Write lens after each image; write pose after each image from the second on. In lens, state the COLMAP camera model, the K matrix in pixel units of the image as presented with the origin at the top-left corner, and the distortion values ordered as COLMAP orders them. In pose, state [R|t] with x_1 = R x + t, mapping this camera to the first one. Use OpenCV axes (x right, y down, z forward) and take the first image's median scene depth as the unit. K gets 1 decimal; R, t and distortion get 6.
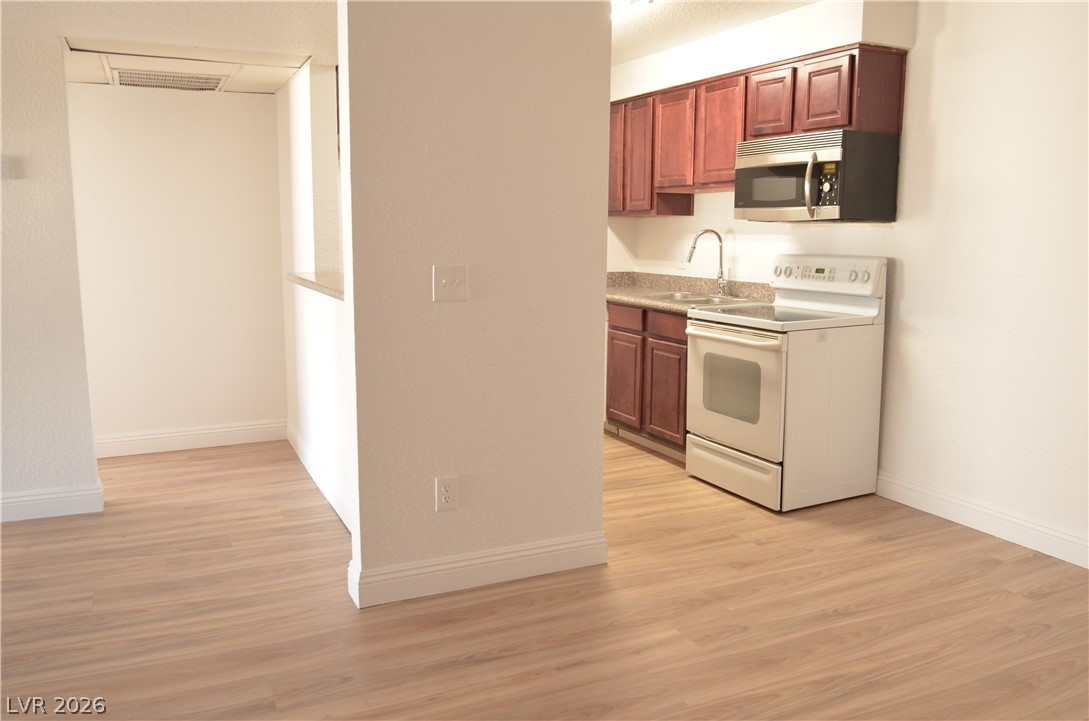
lens RADIAL K [[850.5, 0, 548.6], [0, 850.5, 355.3], [0, 0, 1]] dist [-0.079218, 0.036918]
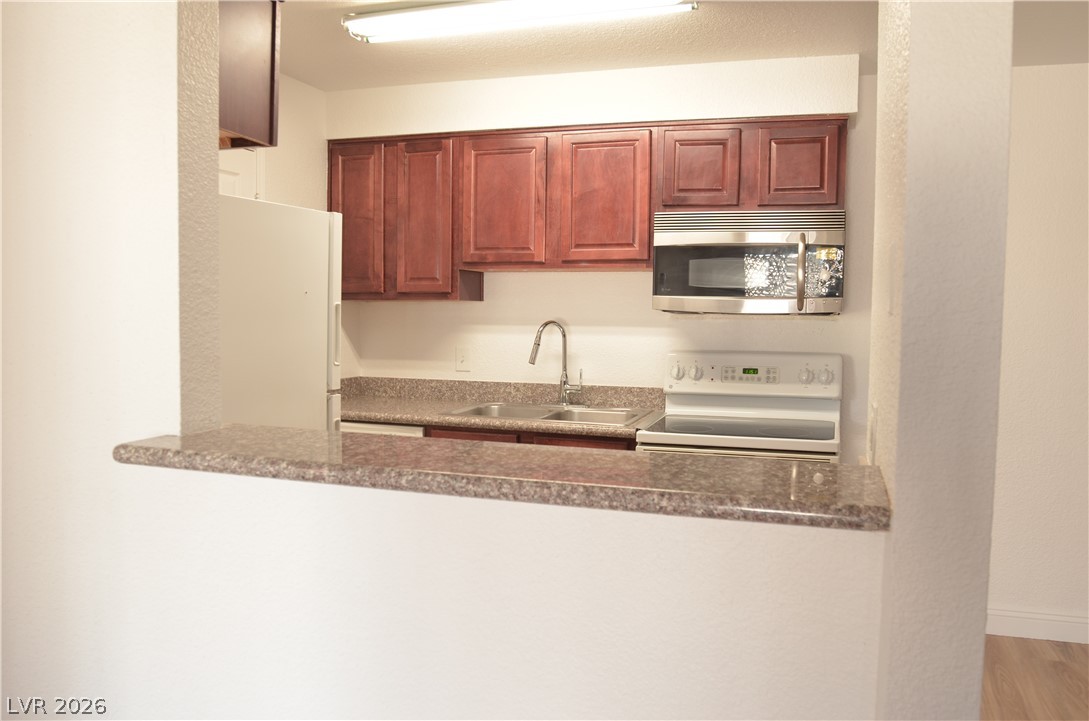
lens RADIAL K [[850.5, 0, 549.1], [0, 850.5, 359.6], [0, 0, 1]] dist [-0.079218, 0.036918]
pose [[0.696051, -0.039429, 0.716909, -0.413014], [0.097732, 0.994401, -0.040198, -0.093813], [-0.711310, 0.098045, 0.696007, 0.532861]]
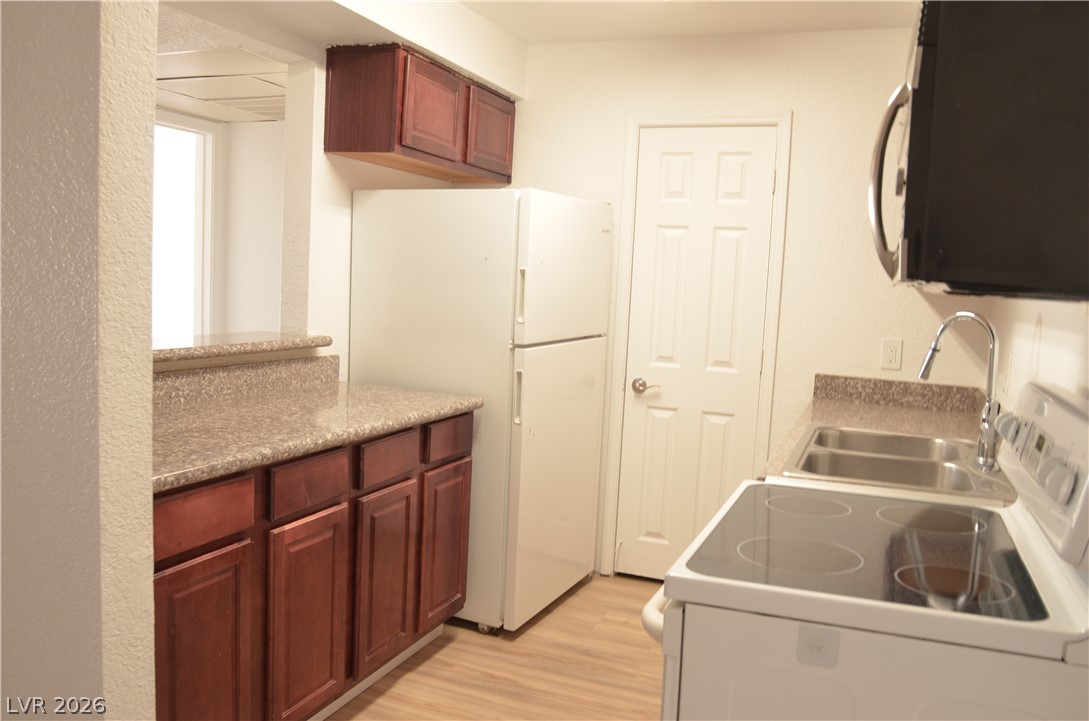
lens RADIAL K [[850.5, 0, 555.7], [0, 850.5, 363.0], [0, 0, 1]] dist [-0.079218, 0.036918]
pose [[0.683171, 0.098915, -0.723529, 0.412184], [-0.150344, 0.988610, -0.006804, -0.096789], [0.714615, 0.113426, 0.690261, 0.608102]]
